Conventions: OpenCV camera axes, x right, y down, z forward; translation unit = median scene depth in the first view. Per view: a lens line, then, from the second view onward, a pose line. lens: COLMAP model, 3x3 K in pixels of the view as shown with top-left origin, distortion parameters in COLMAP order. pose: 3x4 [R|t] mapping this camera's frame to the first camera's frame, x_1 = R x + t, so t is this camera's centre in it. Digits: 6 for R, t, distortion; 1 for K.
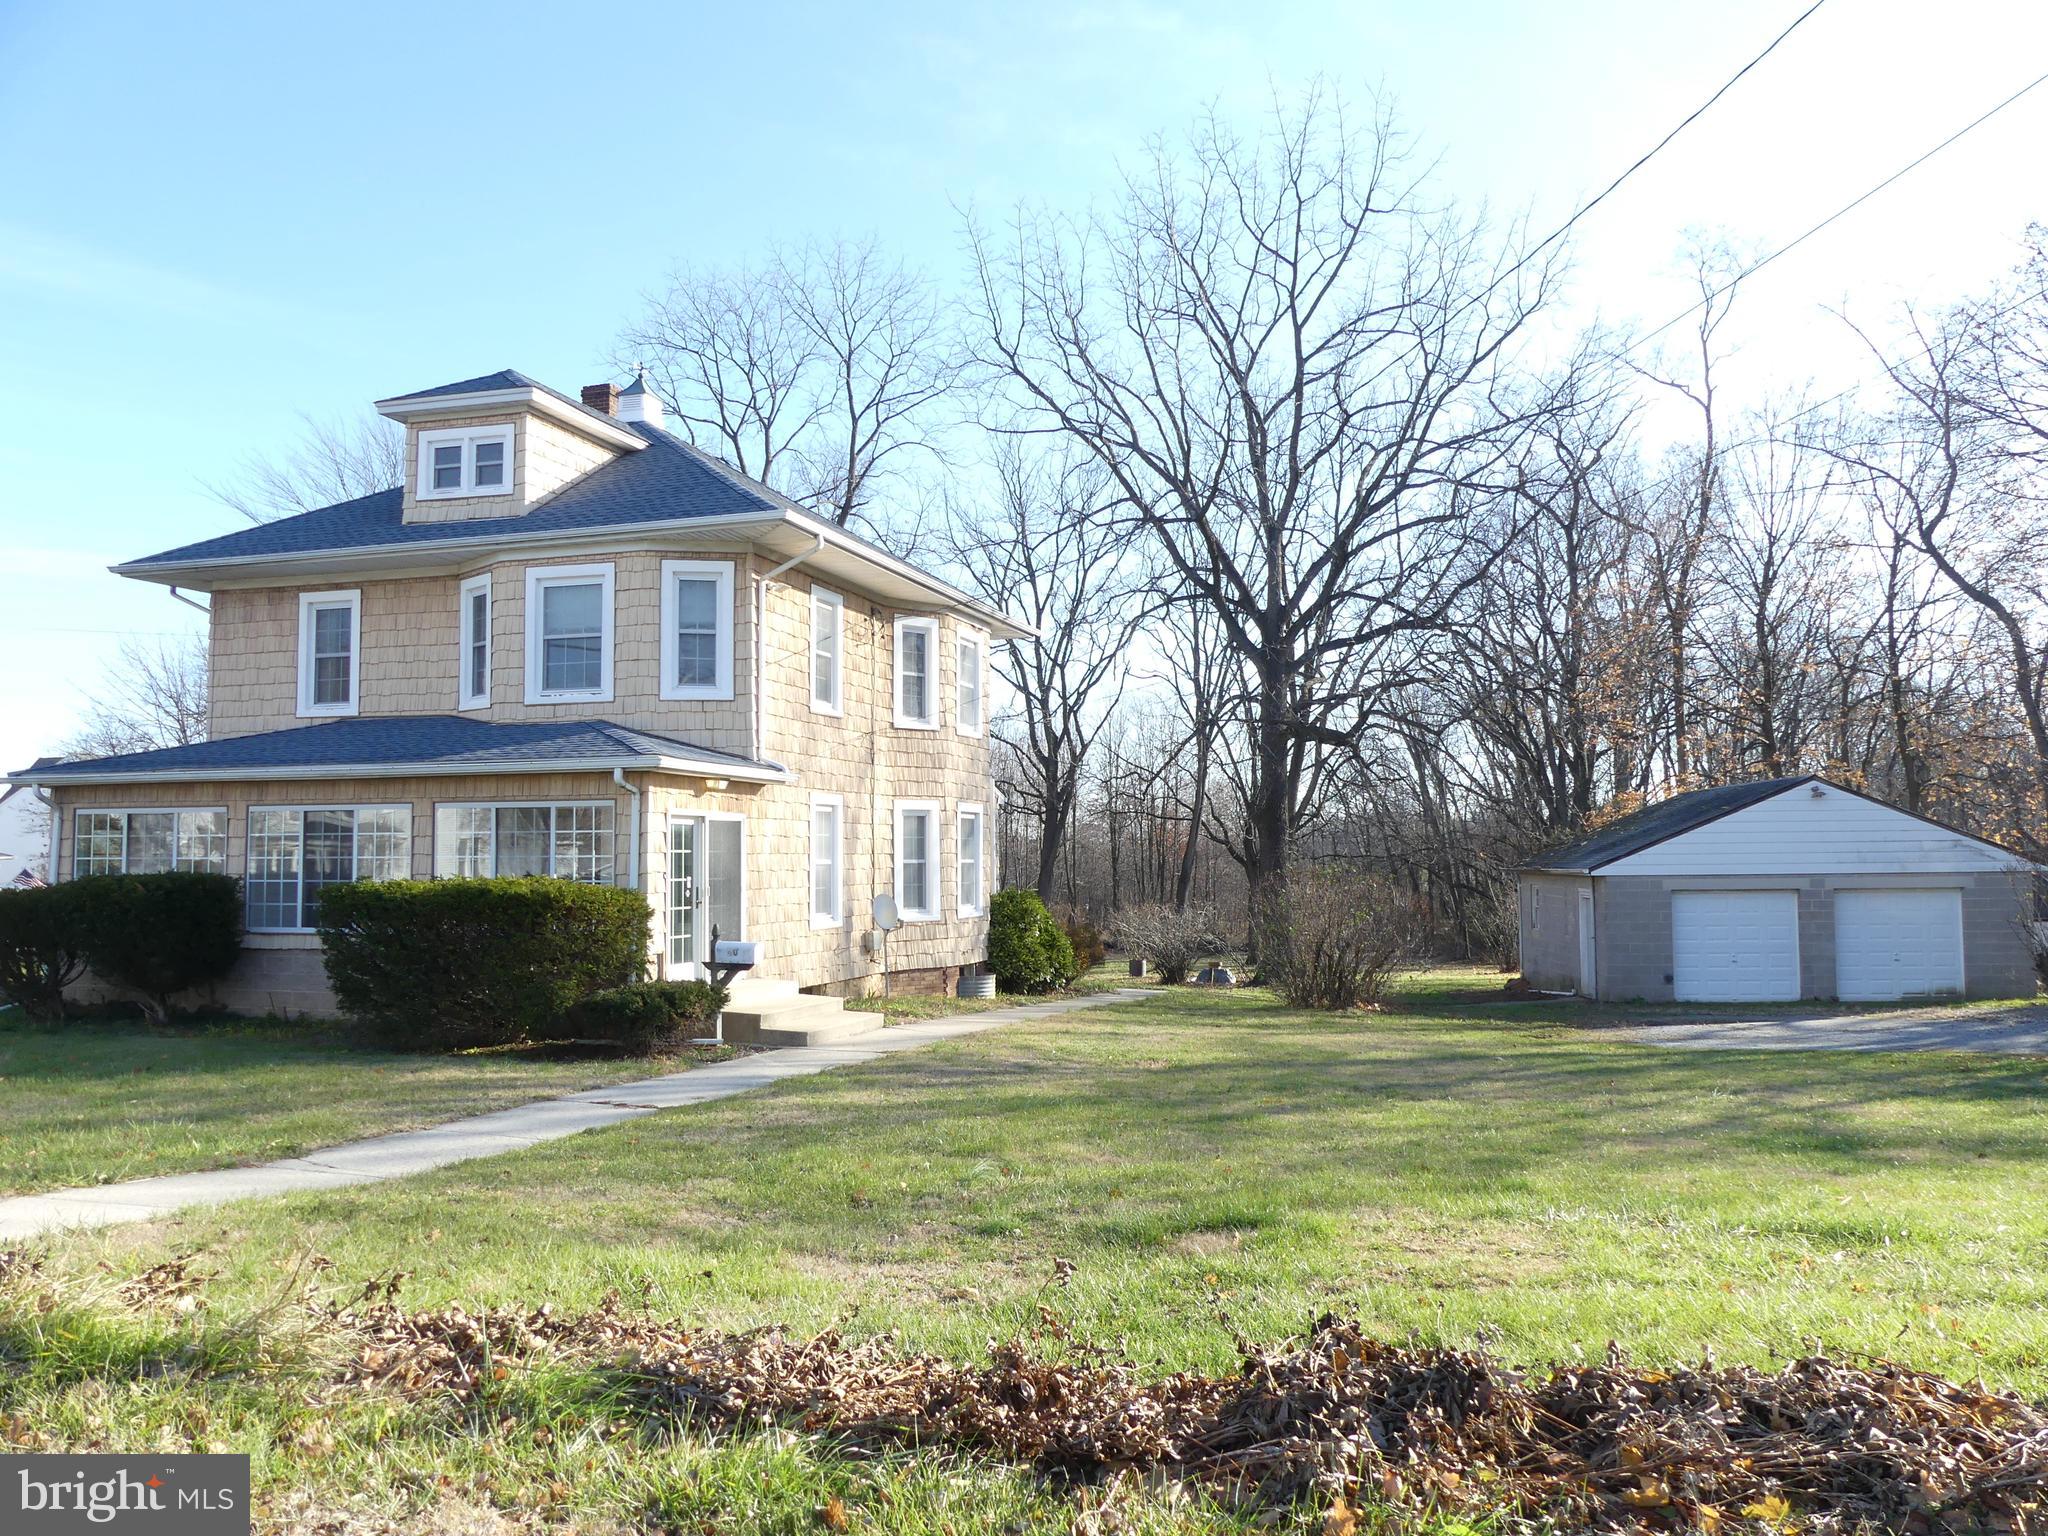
lens RADIAL K [[1542.8, 0, 1045.7], [0, 1542.8, 758.3], [0, 0, 1]] dist [-0.026943, -0.001265]
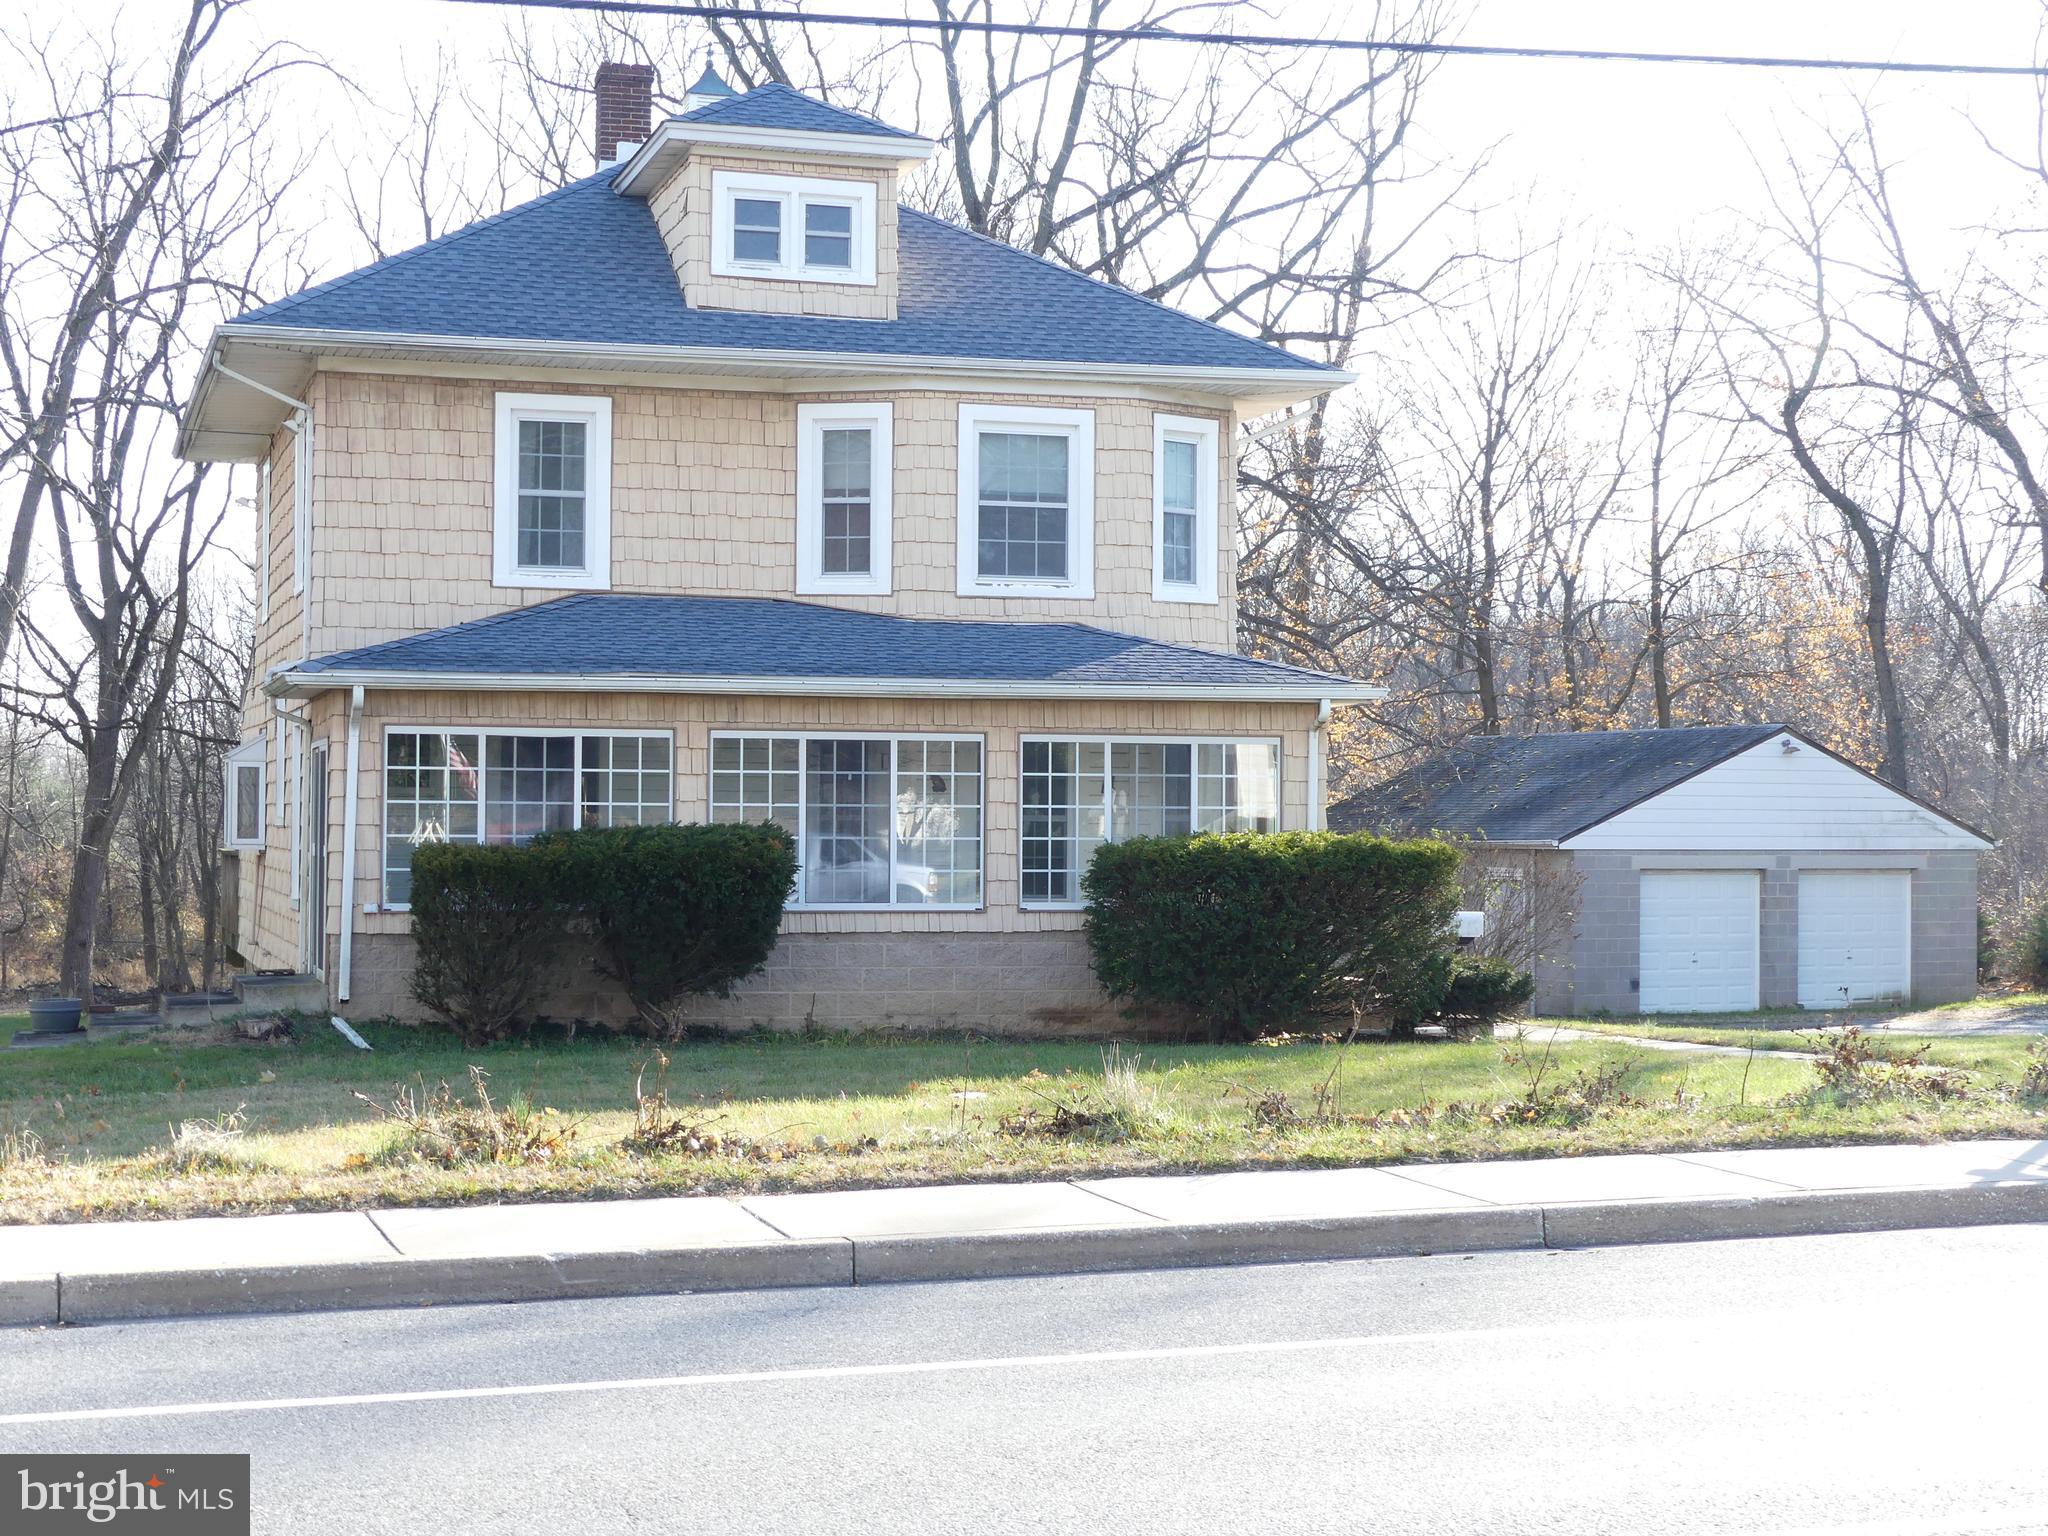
lens RADIAL K [[3306.0, 0, 1006.4], [0, 3306.0, 766.9], [0, 0, 1]] dist [-0.027540, 0.000000]
pose [[0.834071, 0.019445, 0.551315, -1.099626], [-0.043483, 0.998587, 0.030565, -0.003065], [-0.549941, -0.049466, 0.833737, -0.283958]]
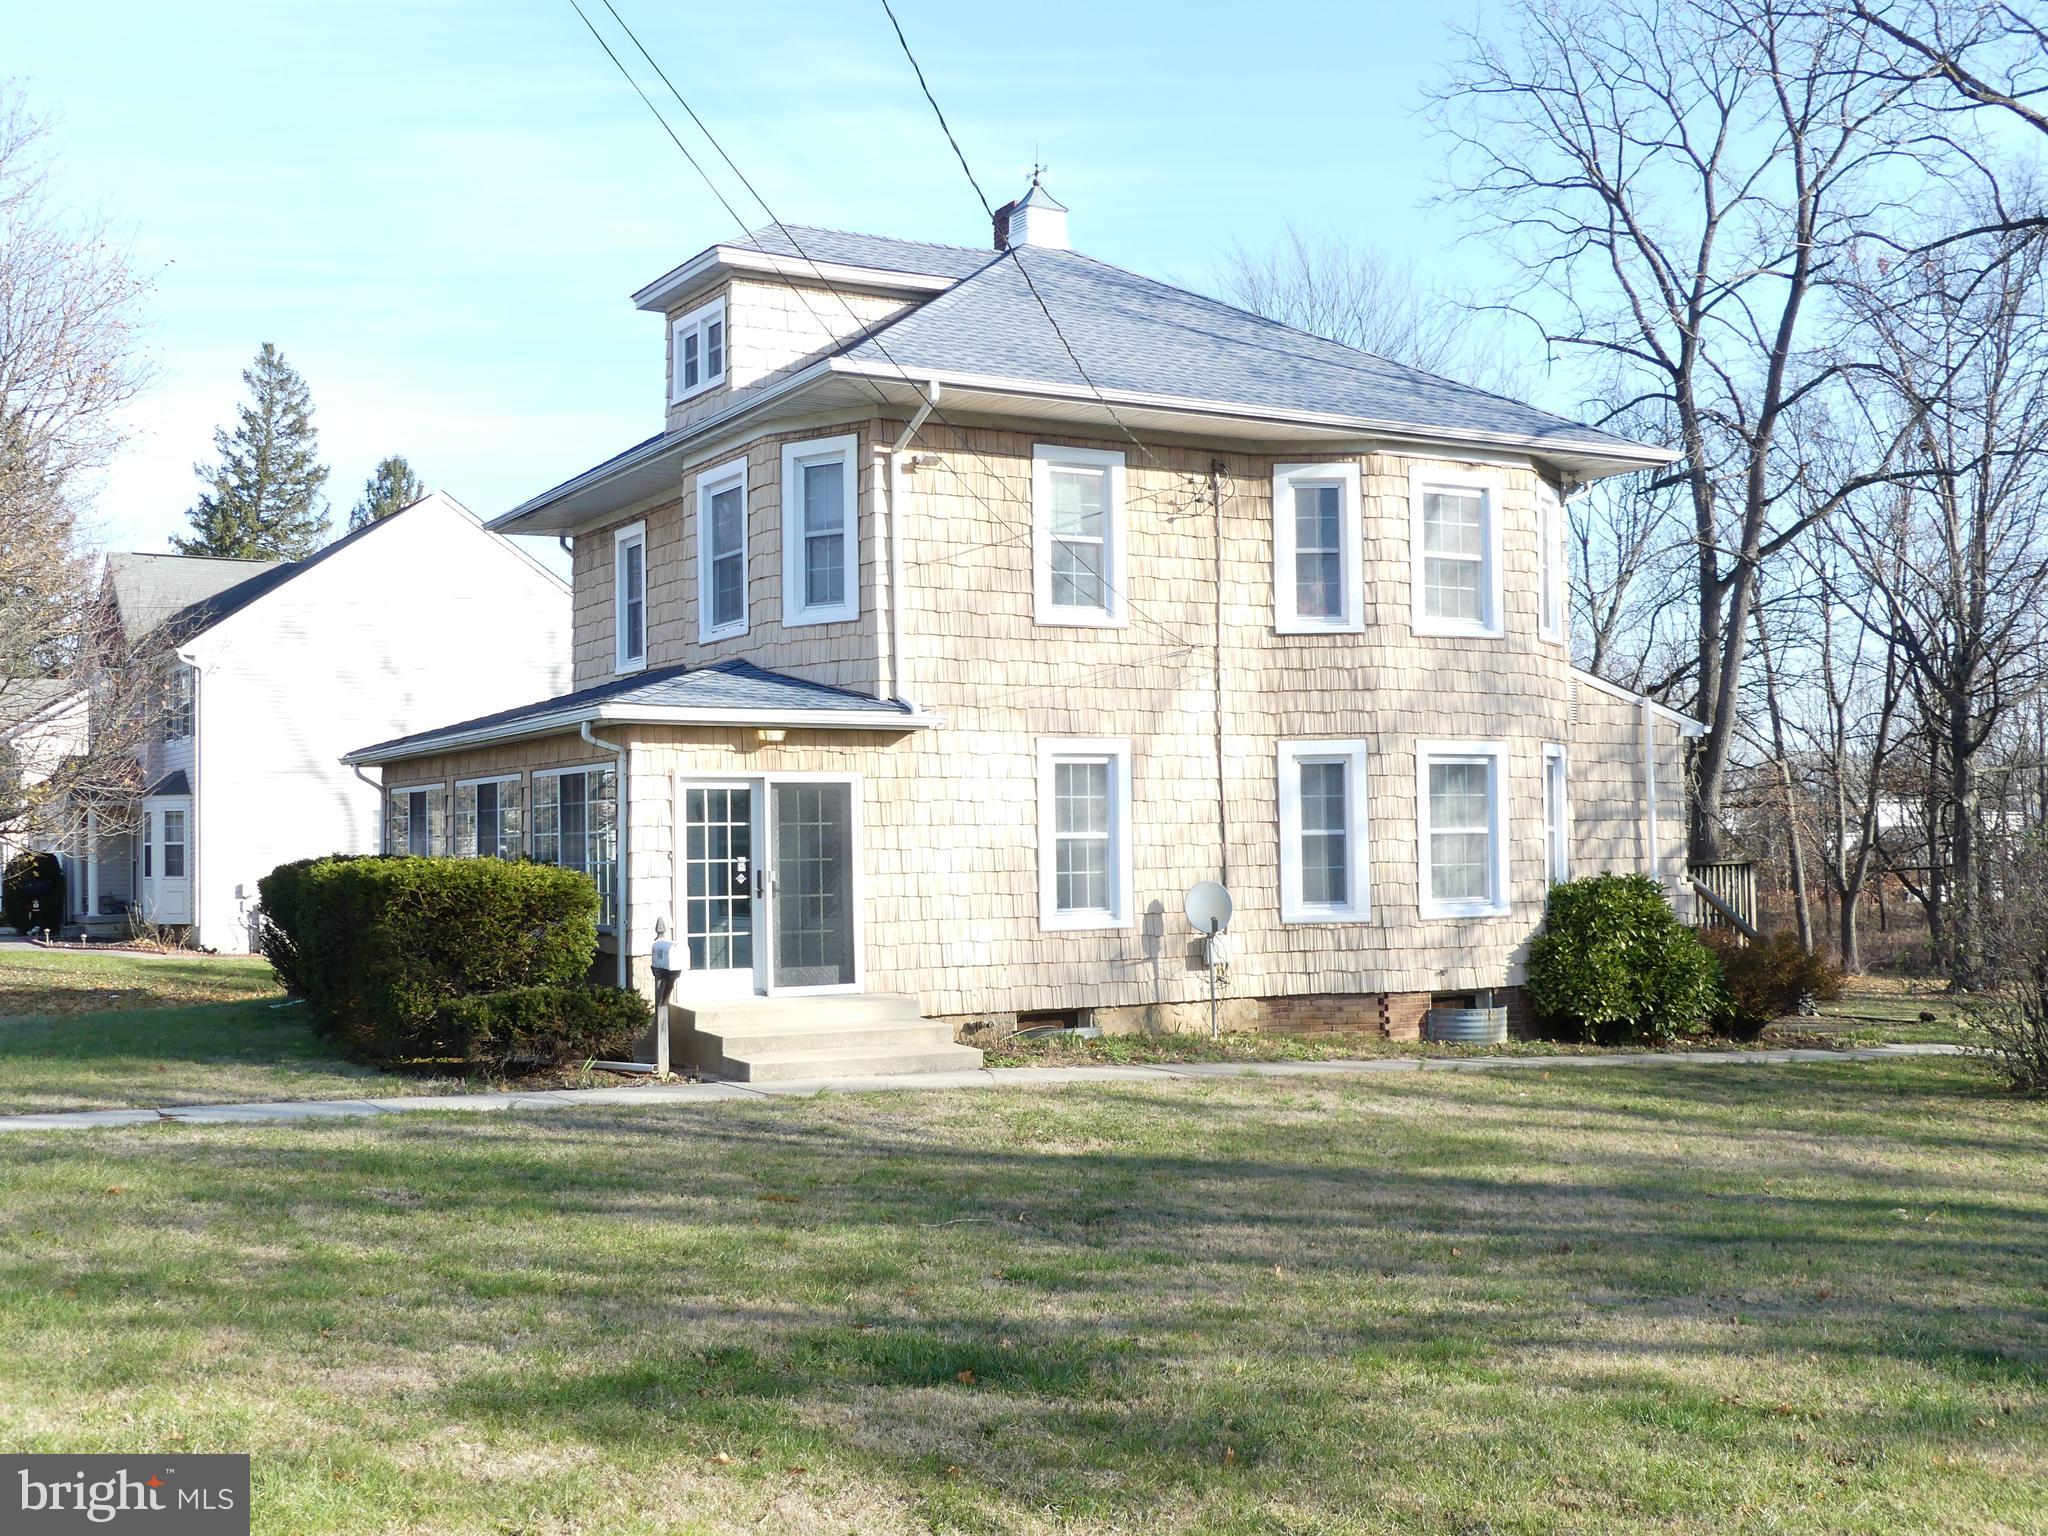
lens RADIAL K [[2201.9, 0, 1015.2], [0, 2201.9, 773.1], [0, 0, 1]] dist [-0.044275, 0.000000]
pose [[0.730893, -0.029163, -0.681868, 0.533213], [0.055021, 0.998352, 0.016278, 0.021138], [0.680270, -0.049415, 0.731294, 0.249256]]
